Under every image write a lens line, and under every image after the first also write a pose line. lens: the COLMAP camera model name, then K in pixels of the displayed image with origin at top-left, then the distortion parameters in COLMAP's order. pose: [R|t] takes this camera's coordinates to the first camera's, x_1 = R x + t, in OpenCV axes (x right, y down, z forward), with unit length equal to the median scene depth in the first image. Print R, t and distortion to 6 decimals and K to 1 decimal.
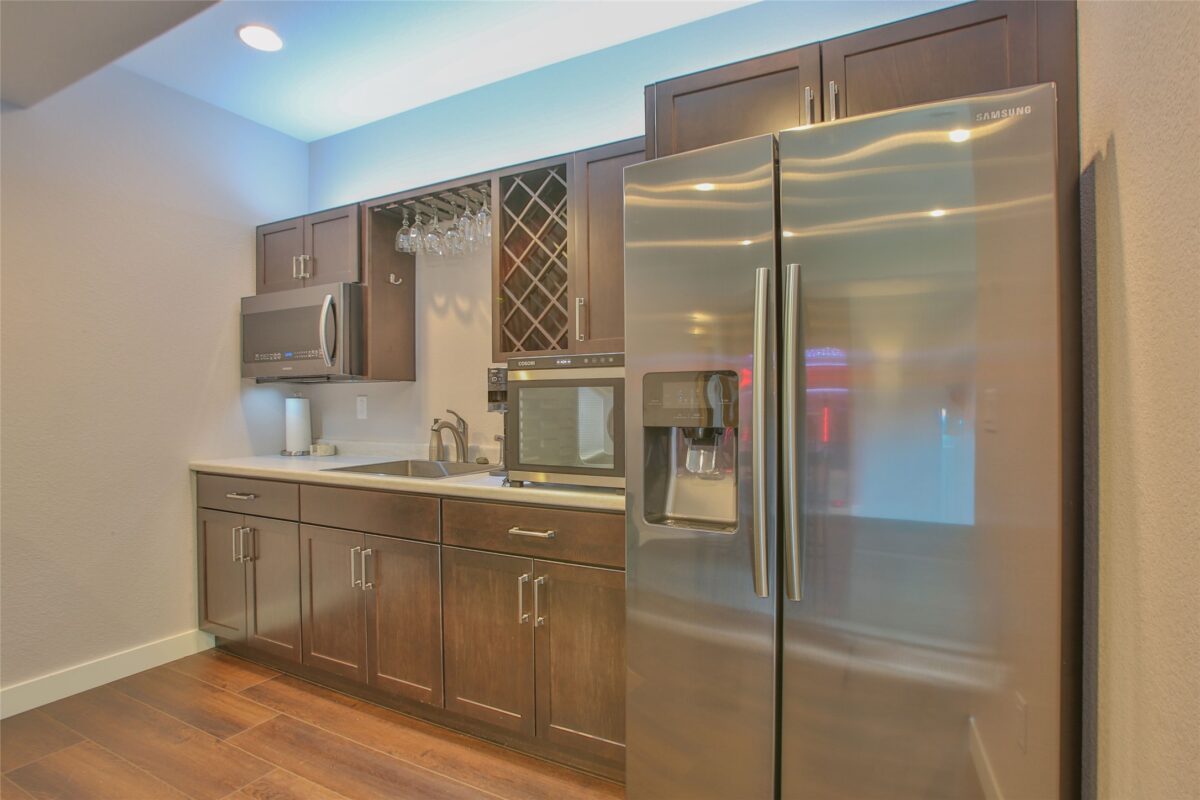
lens RADIAL K [[611.4, 0, 600.0], [0, 611.4, 400.0], [0, 0, 1]] dist [-0.073146, 0.000041]
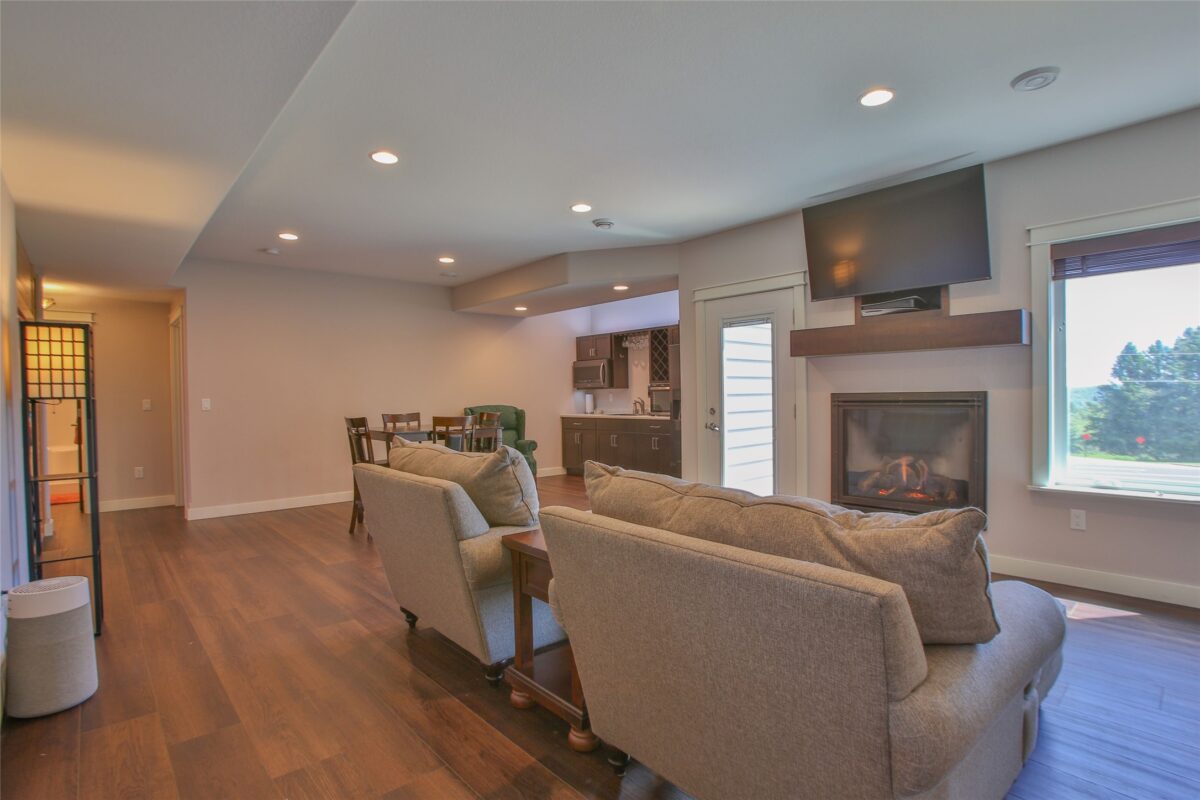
lens RADIAL K [[589.0, 0, 597.5], [0, 589.0, 403.8], [0, 0, 1]] dist [-0.077457, 0.037266]
pose [[0.936566, -0.001529, -0.350488, 0.625606], [0.008766, 0.999780, 0.019062, -0.012252], [0.350381, -0.020925, 0.936373, -1.948517]]
